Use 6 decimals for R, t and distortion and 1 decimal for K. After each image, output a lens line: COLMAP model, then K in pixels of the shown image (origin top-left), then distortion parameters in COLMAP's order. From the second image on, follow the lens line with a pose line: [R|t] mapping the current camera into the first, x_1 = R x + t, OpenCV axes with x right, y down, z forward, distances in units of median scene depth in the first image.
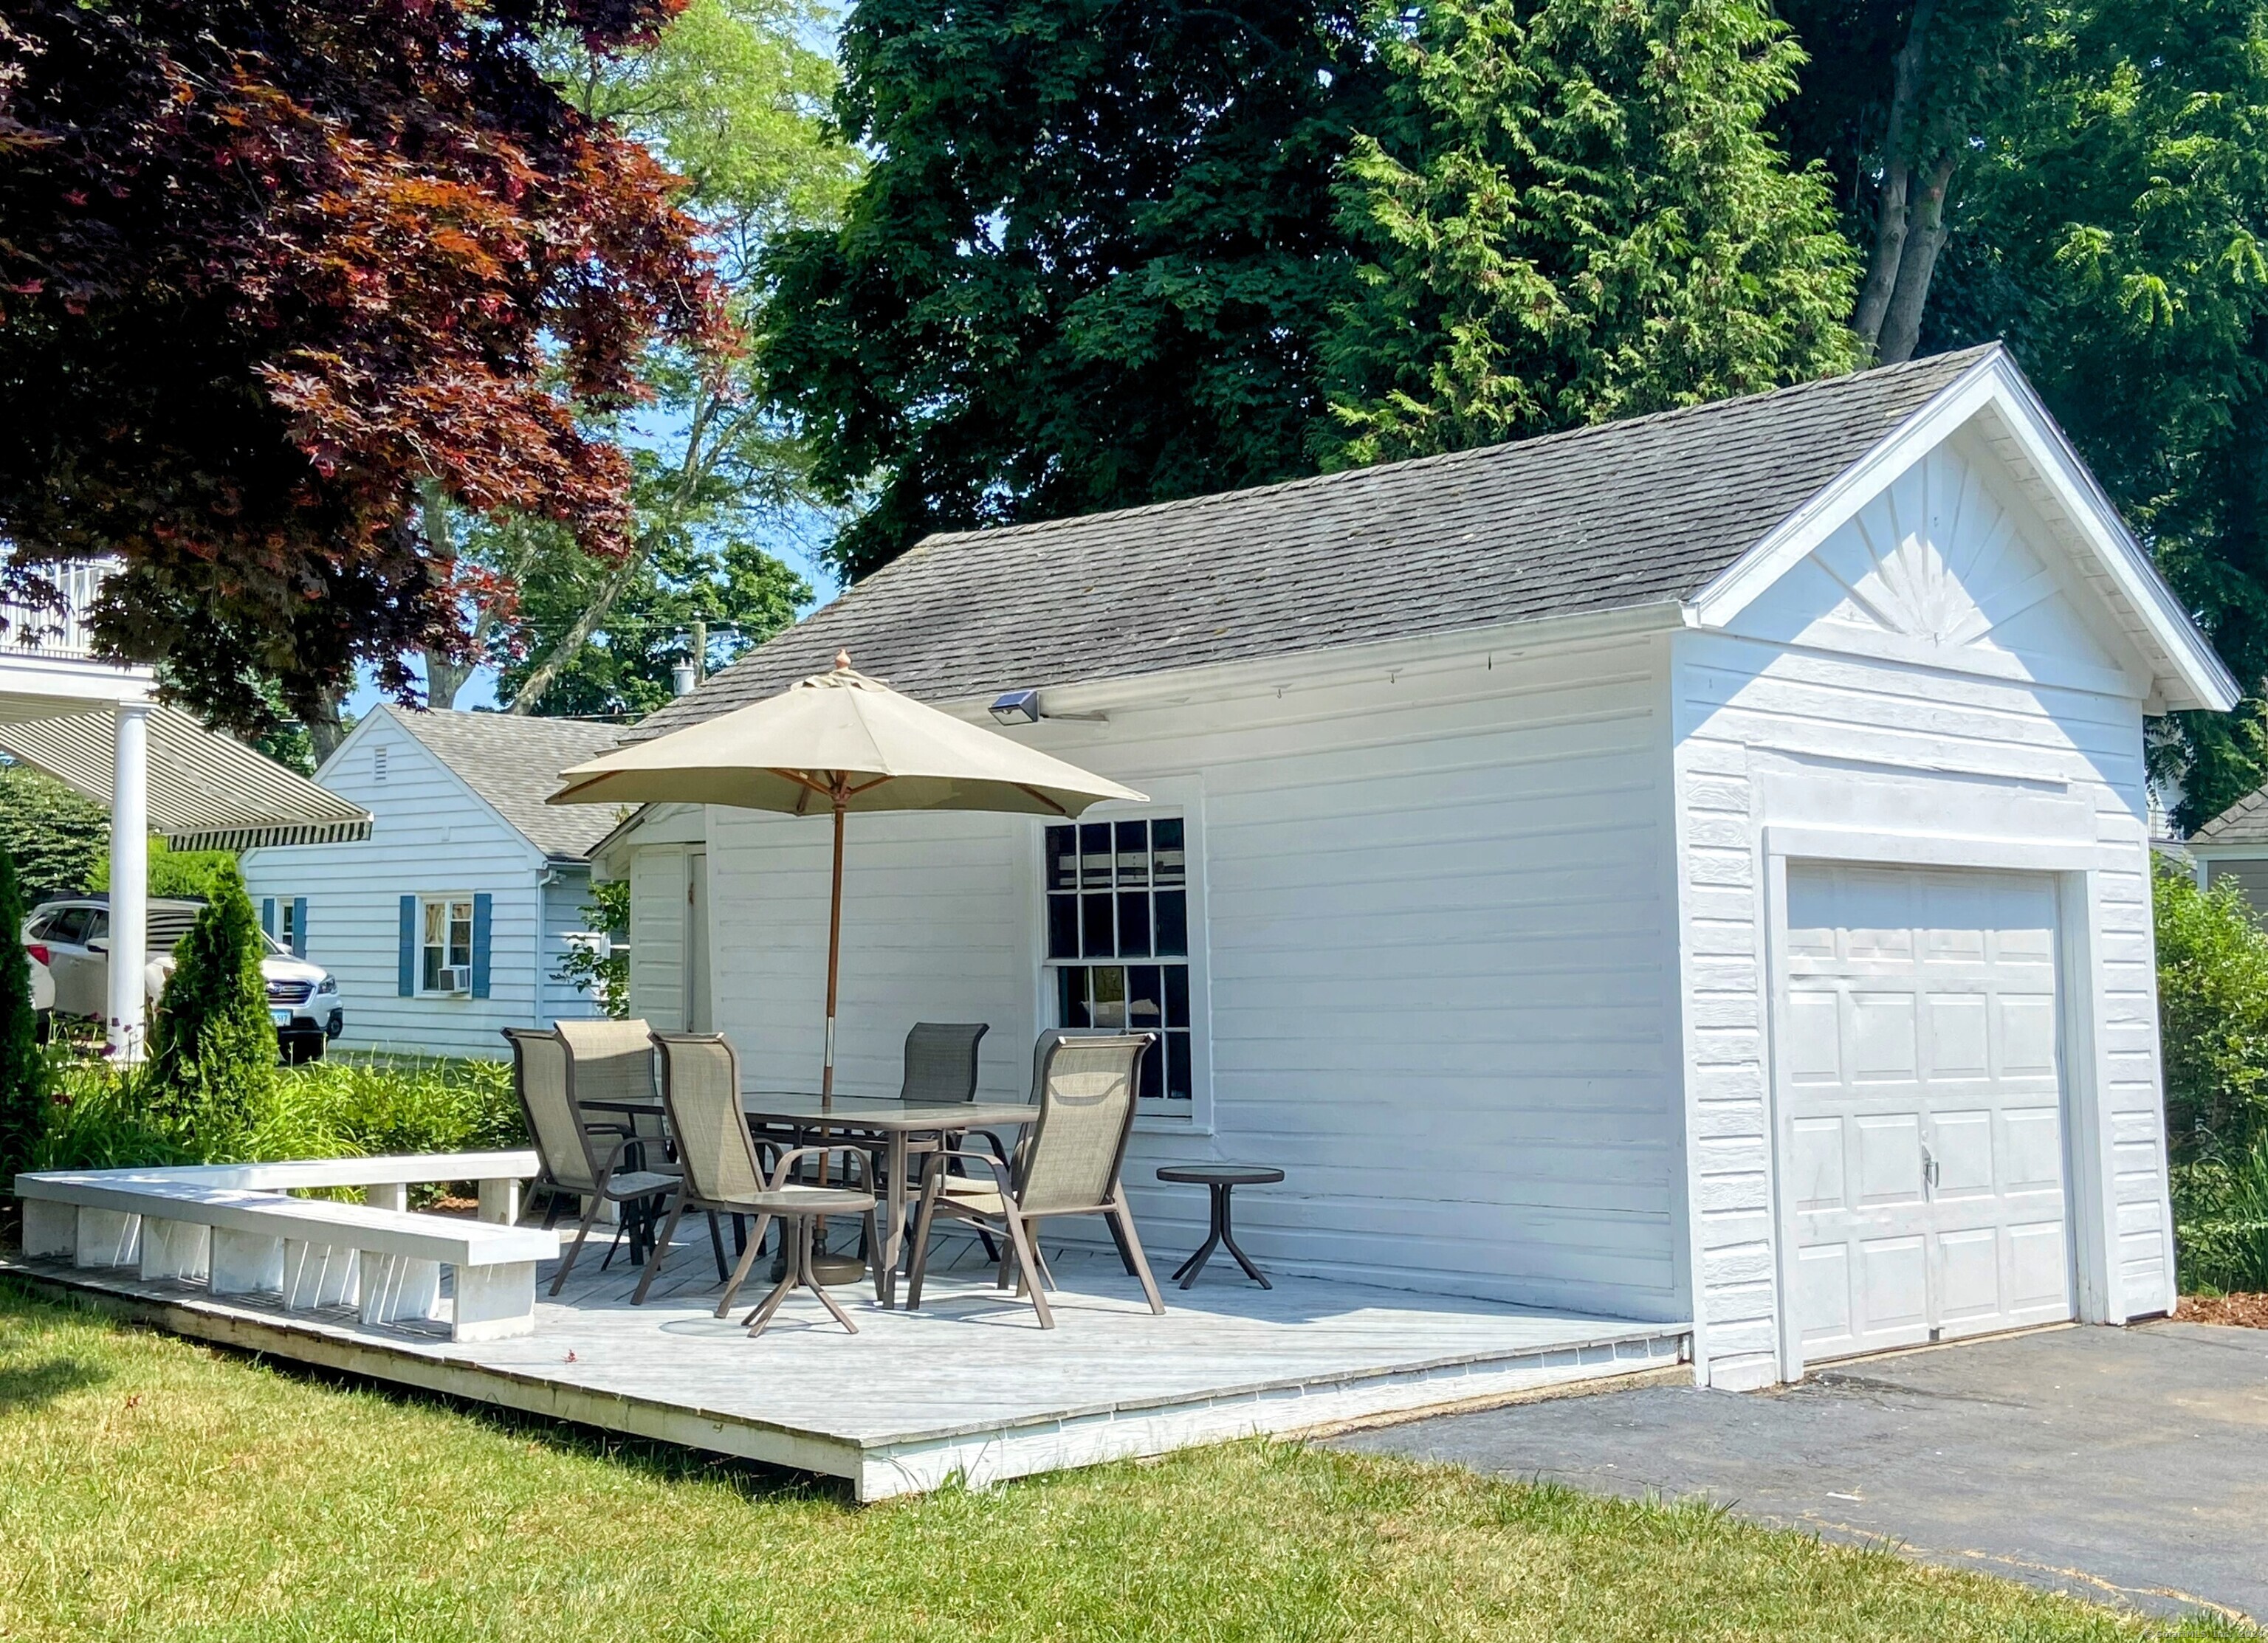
lens RADIAL K [[2743.1, 0, 1133.6], [0, 2743.1, 836.7], [0, 0, 1]] dist [0.020983, 0.000000]
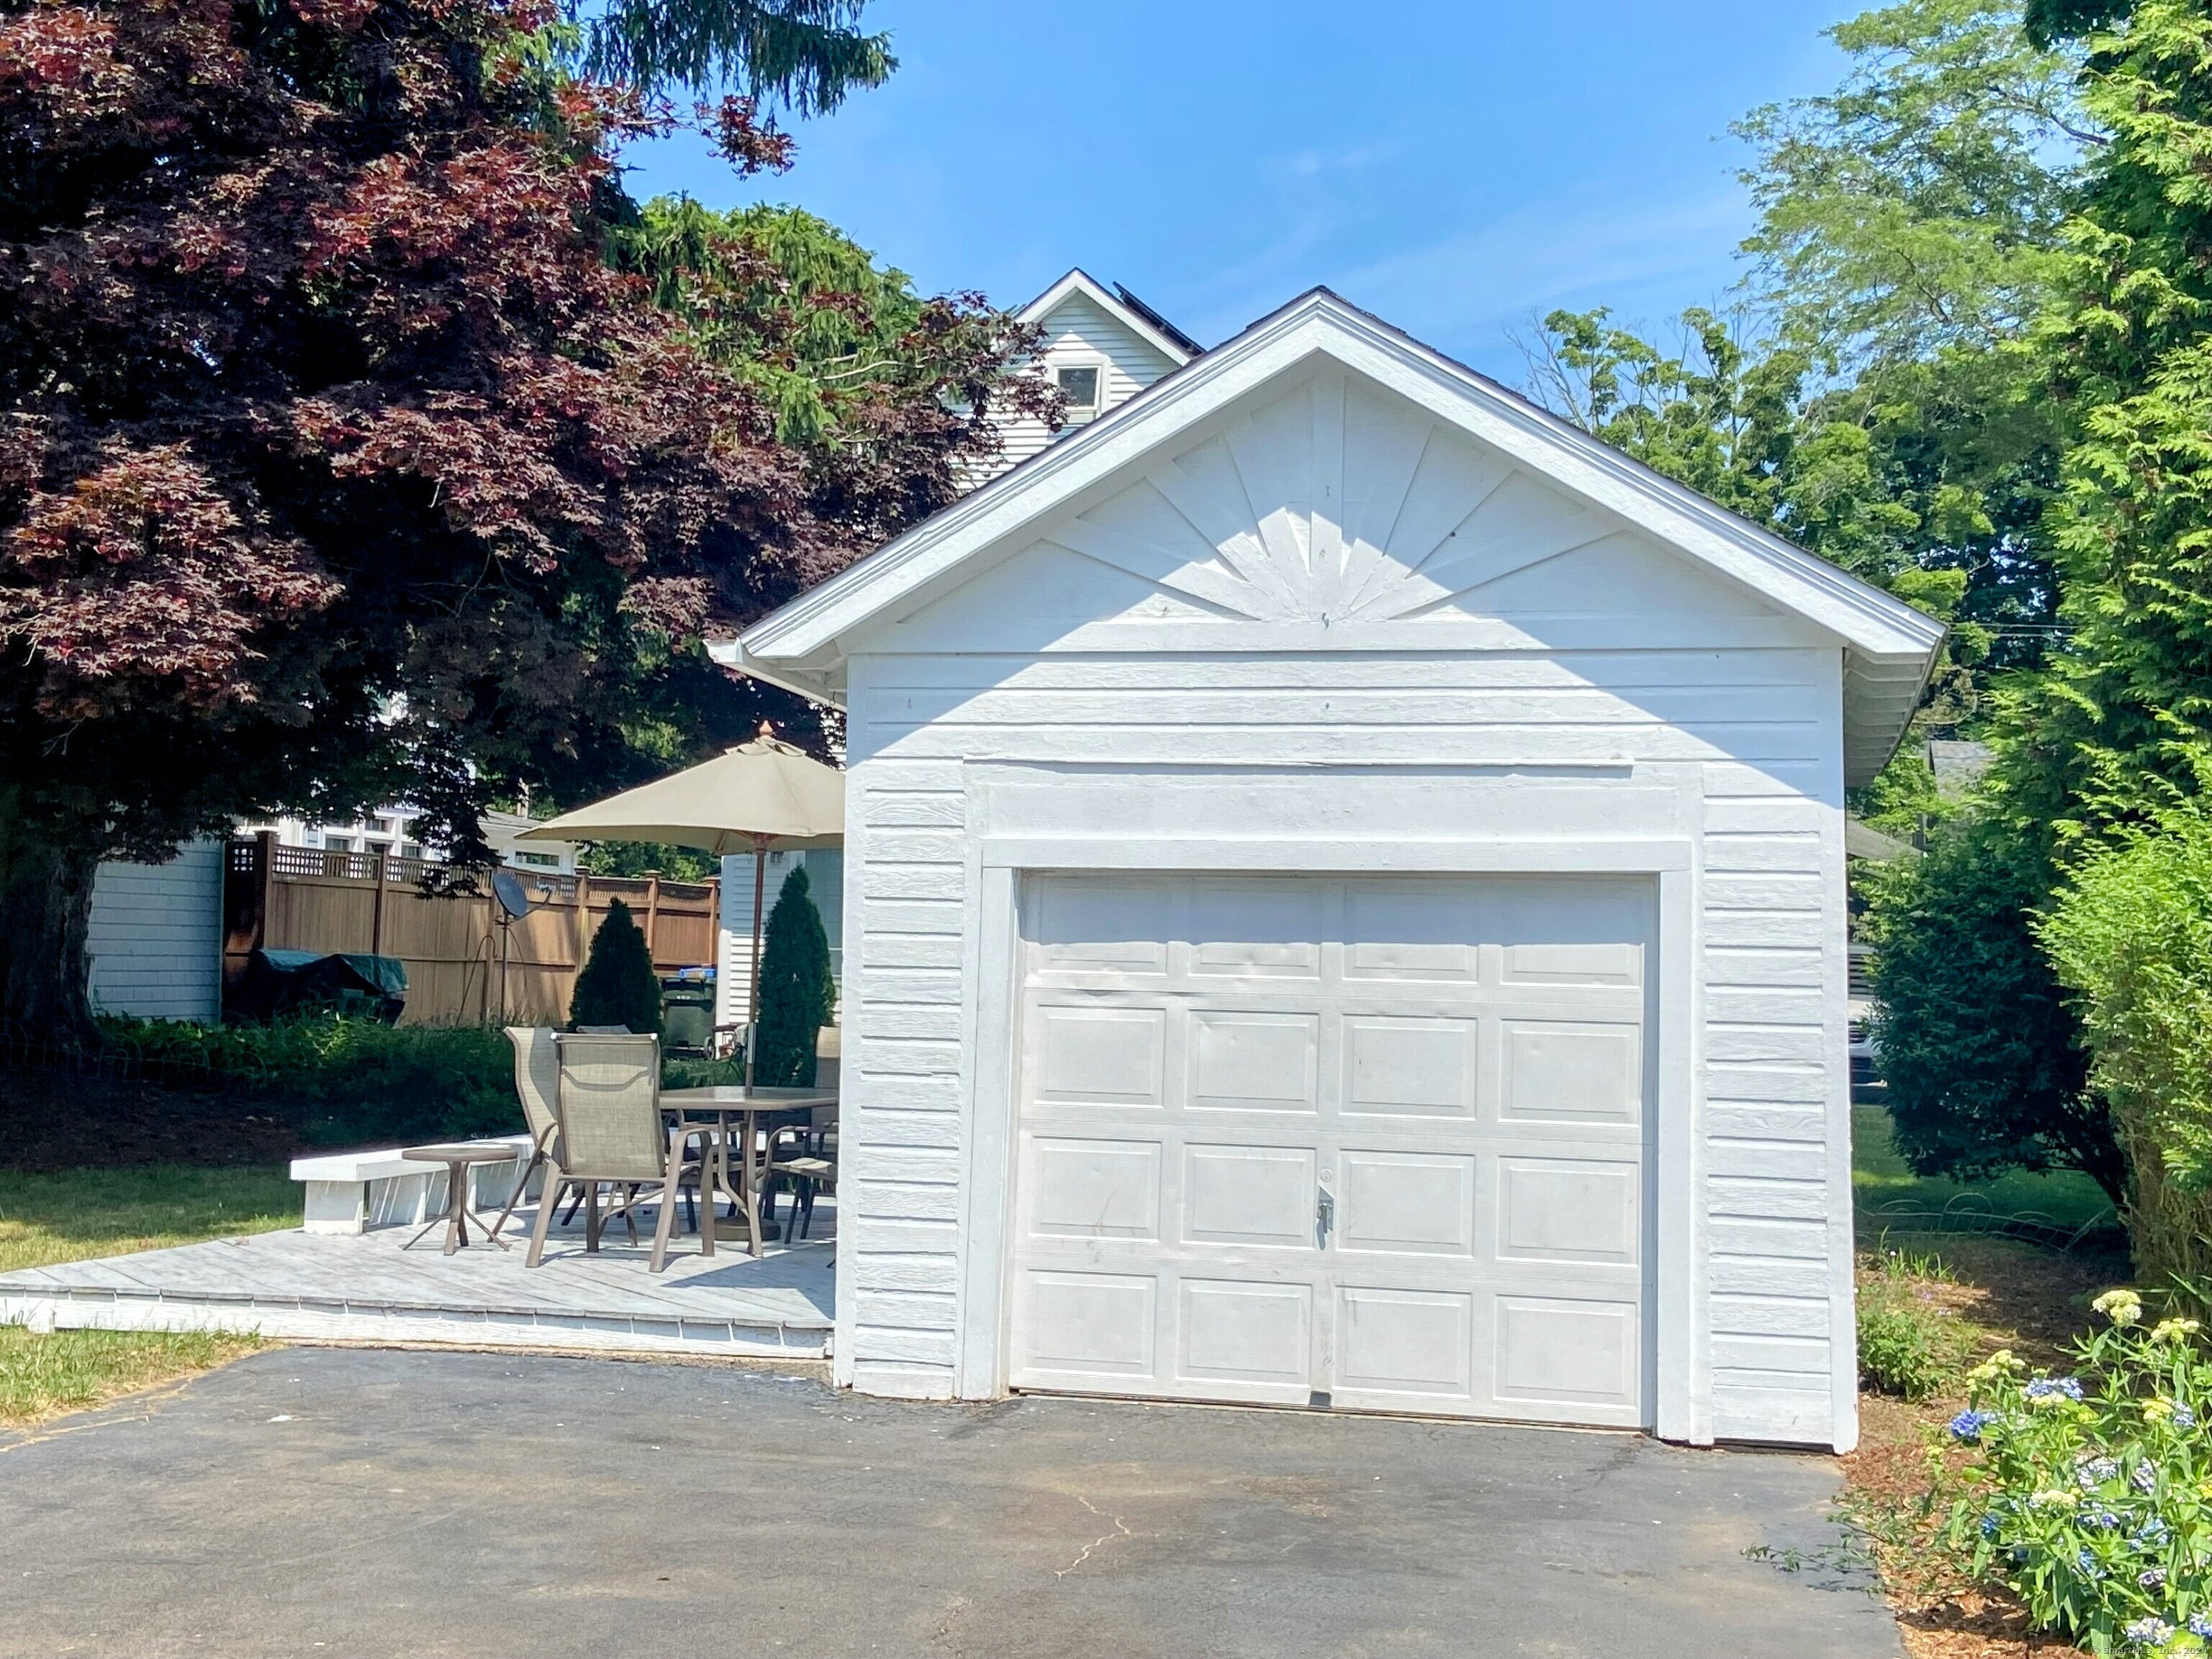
lens RADIAL K [[2818.7, 0, 1110.8], [0, 2818.7, 822.8], [0, 0, 1]] dist [0.100283, 0.000000]
pose [[0.547557, -0.043942, -0.835614, 1.034426], [0.022980, 0.999033, -0.037477, 0.027497], [0.836453, 0.001319, 0.548037, 0.442715]]
